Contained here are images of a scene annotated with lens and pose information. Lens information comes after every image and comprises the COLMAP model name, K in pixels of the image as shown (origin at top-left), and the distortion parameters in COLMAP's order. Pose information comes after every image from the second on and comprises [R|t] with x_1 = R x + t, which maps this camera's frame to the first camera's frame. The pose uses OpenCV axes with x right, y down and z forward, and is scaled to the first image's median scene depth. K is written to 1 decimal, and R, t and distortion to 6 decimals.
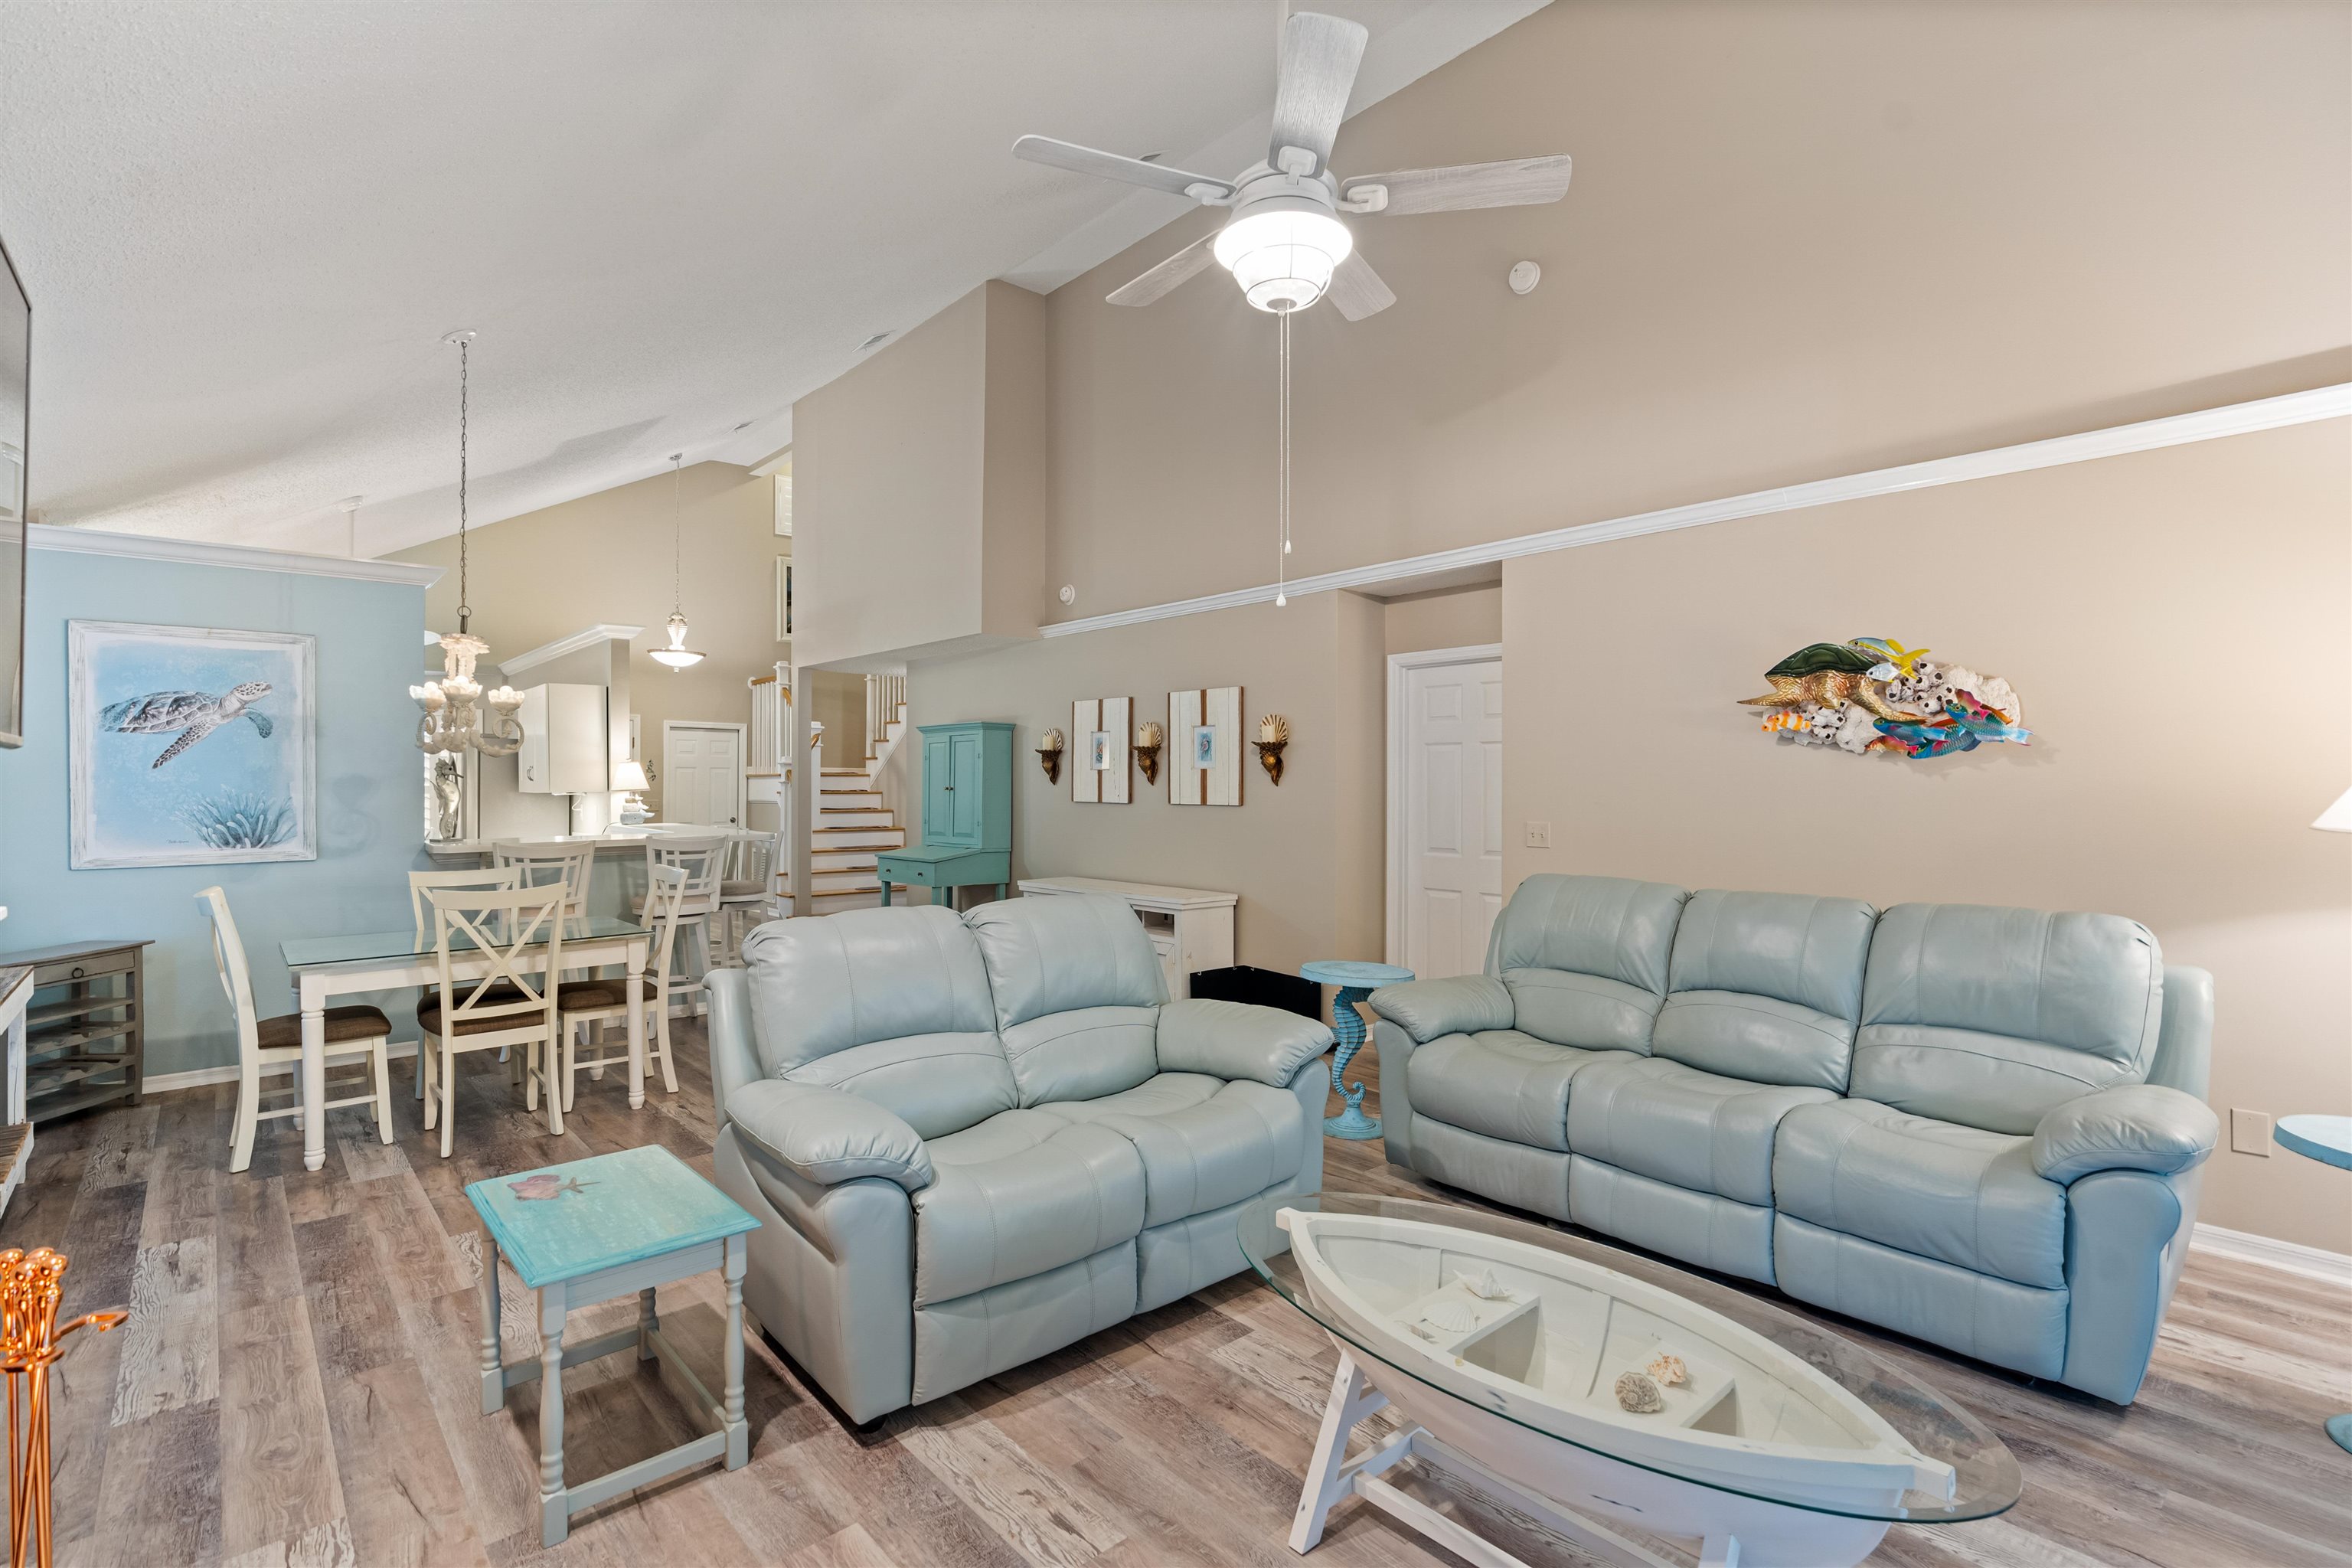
lens RADIAL K [[1093.1, 0, 1197.9], [0, 1093.1, 777.1], [0, 0, 1]] dist [-0.006999, 0.002333]
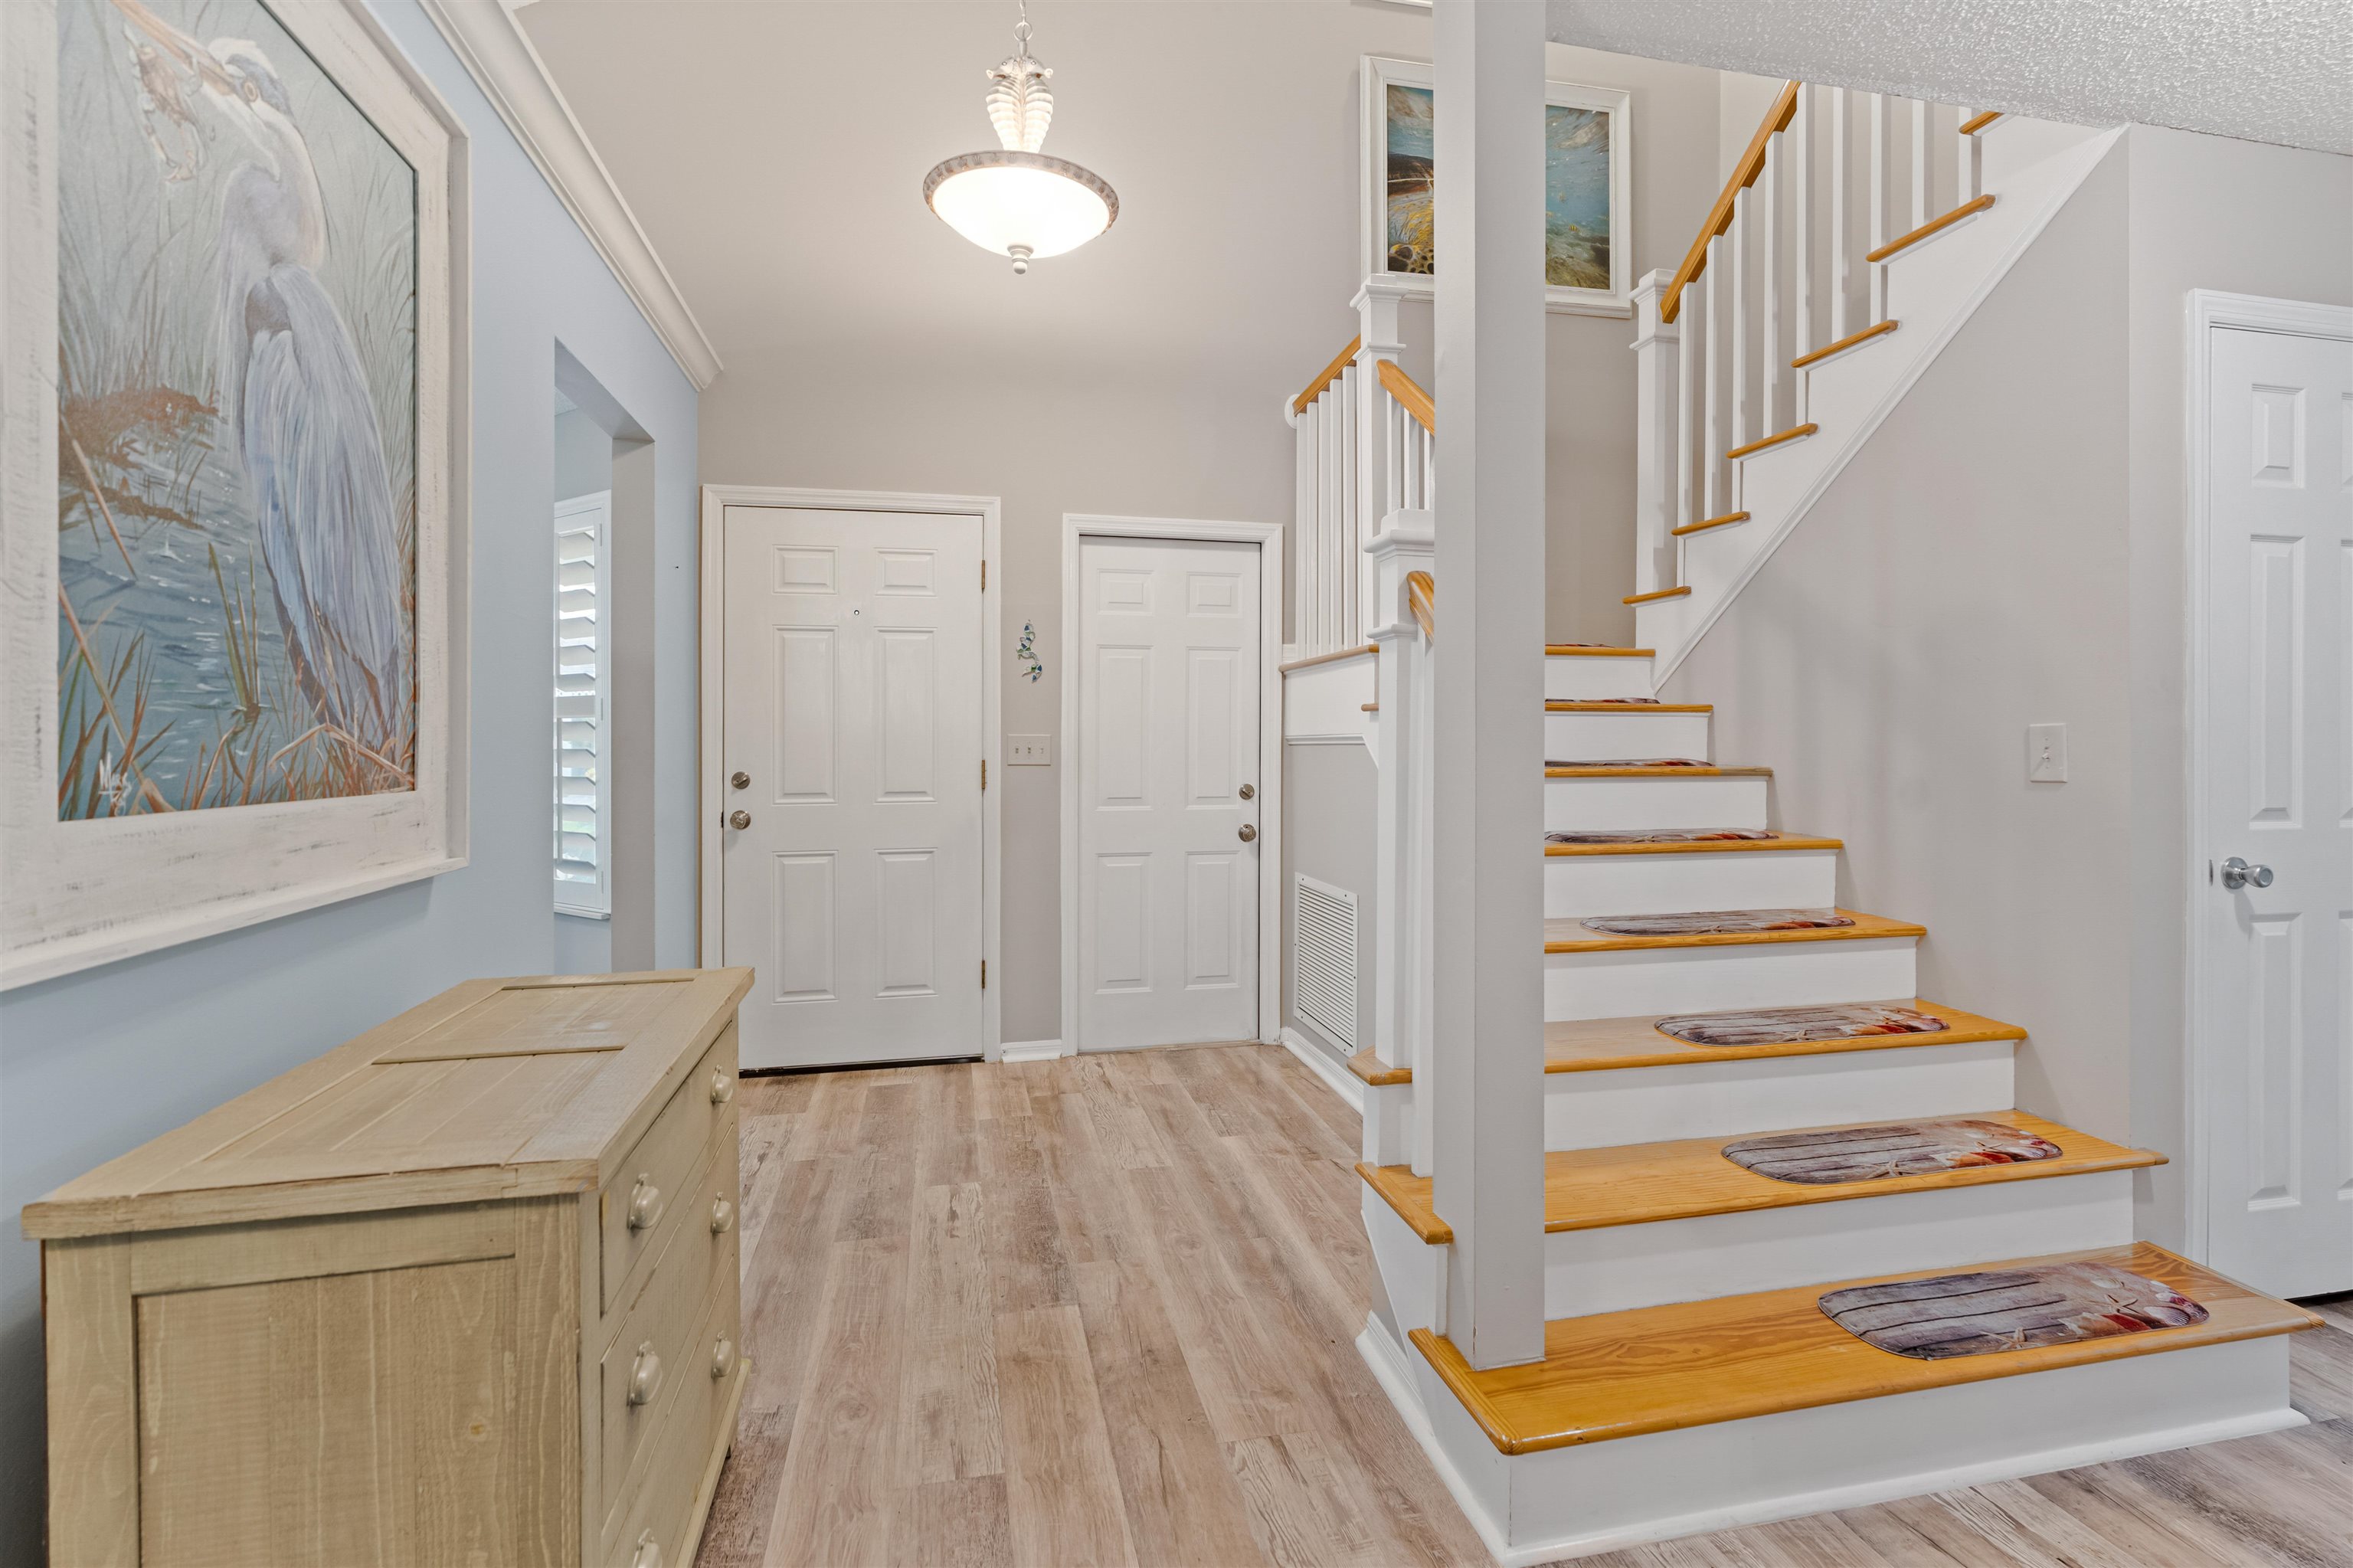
lens RADIAL K [[1093.6, 0, 1191.2], [0, 1093.6, 740.4], [0, 0, 1]] dist [-0.006999, 0.002333]
pose [[0.871695, -0.001248, -0.490048, -0.269418], [0.004276, 0.999978, 0.005060, 0.020806], [0.490031, -0.006506, 0.871681, 0.688411]]
